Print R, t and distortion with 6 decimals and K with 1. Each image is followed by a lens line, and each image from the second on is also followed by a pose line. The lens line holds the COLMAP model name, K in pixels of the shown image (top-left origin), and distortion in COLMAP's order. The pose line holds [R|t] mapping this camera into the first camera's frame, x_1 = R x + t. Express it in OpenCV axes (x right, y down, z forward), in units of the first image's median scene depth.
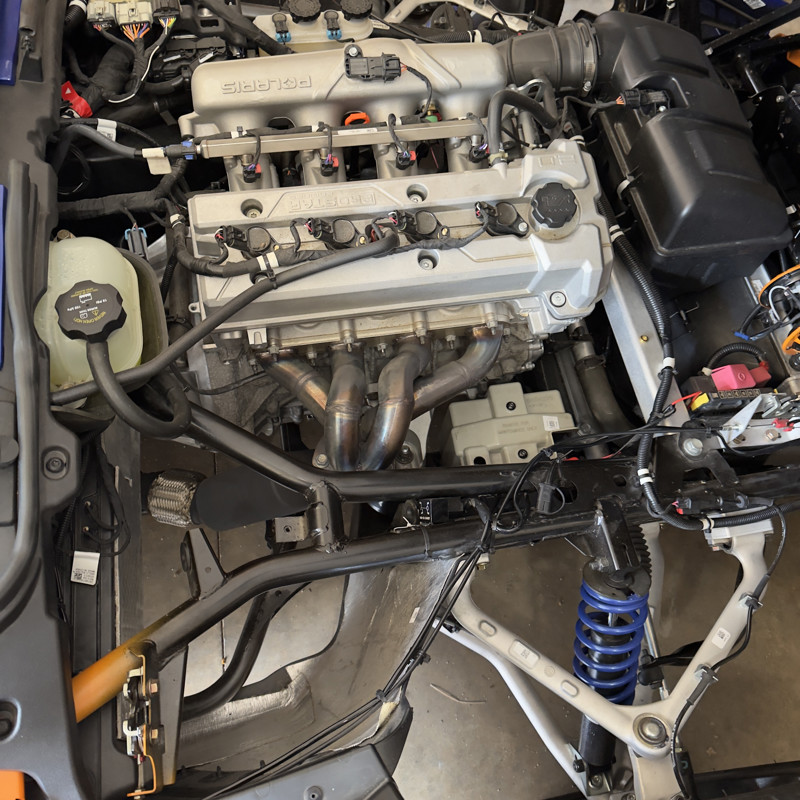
lens RADIAL K [[671.3, 0, 402.6], [0, 671.3, 399.5], [0, 0, 1]] dist [0.069190, -0.059240]
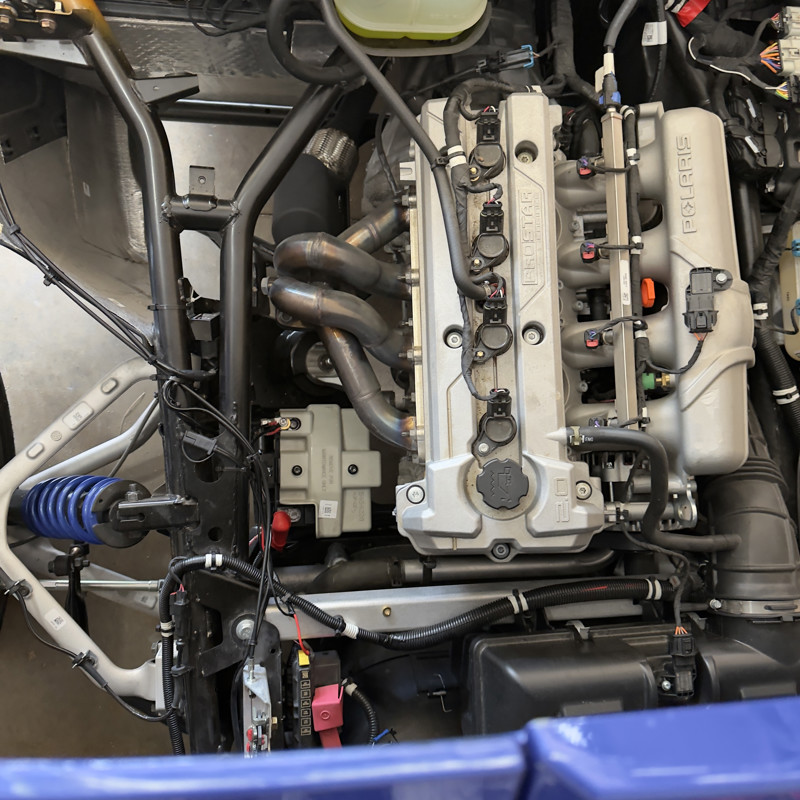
lens RADIAL K [[671.3, 0, 402.6], [0, 671.3, 399.5], [0, 0, 1]] dist [0.069190, -0.059240]
pose [[-0.124734, 0.978194, -0.166068, 0.251456], [-0.963235, -0.079245, 0.256707, -0.341948], [0.237949, 0.191983, 0.952115, 0.126802]]
